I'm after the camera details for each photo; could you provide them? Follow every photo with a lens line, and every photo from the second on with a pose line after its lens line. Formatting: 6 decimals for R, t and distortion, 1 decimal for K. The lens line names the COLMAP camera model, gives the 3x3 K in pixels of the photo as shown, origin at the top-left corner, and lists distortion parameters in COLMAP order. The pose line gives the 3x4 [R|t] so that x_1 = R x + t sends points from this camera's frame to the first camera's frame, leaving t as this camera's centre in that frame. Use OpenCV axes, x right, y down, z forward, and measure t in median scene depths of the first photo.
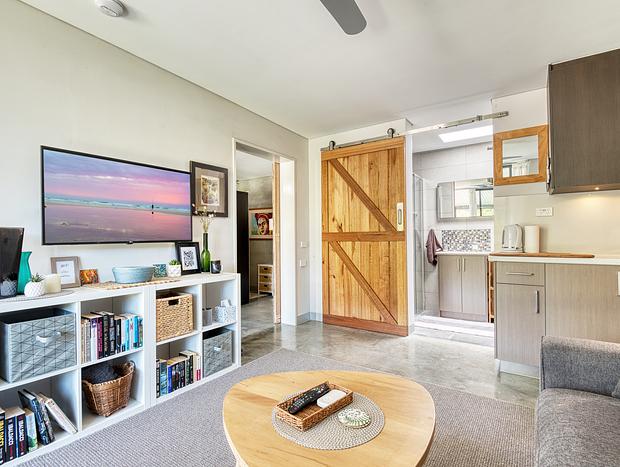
lens RADIAL K [[327.5, 0, 312.7], [0, 327.5, 244.7], [0, 0, 1]] dist [-0.003094, -0.002279]
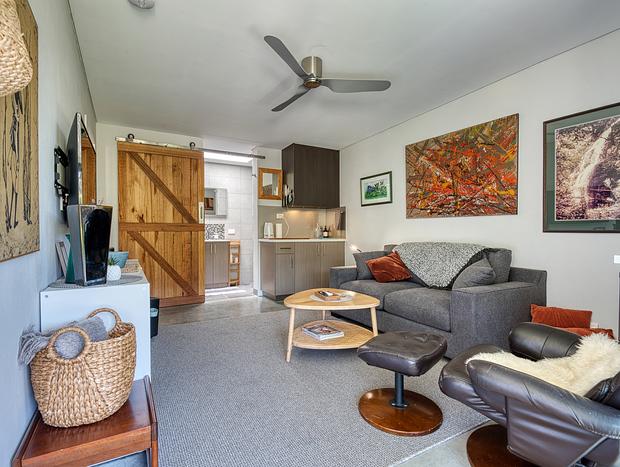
lens RADIAL K [[327.5, 0, 311.8], [0, 327.5, 240.6], [0, 0, 1]] dist [-0.003094, -0.002279]
pose [[0.423806, -0.012473, 0.905667, -0.666405], [0.009696, 0.999910, 0.009234, 0.017229], [-0.905701, 0.004868, 0.423889, 0.041342]]
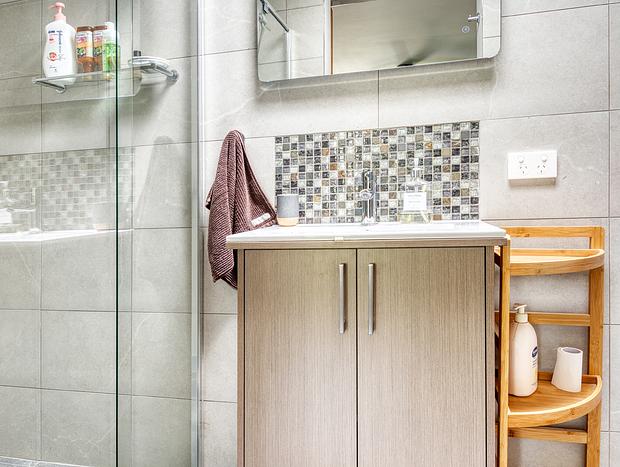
lens RADIAL K [[327.5, 0, 315.8], [0, 327.5, 236.8], [0, 0, 1]] dist [-0.003094, -0.002279]
pose [[0.955660, -0.044138, 0.291145, 0.412973], [0.031163, 0.998310, 0.049054, 0.019420], [-0.292818, -0.037806, 0.955421, 0.905448]]
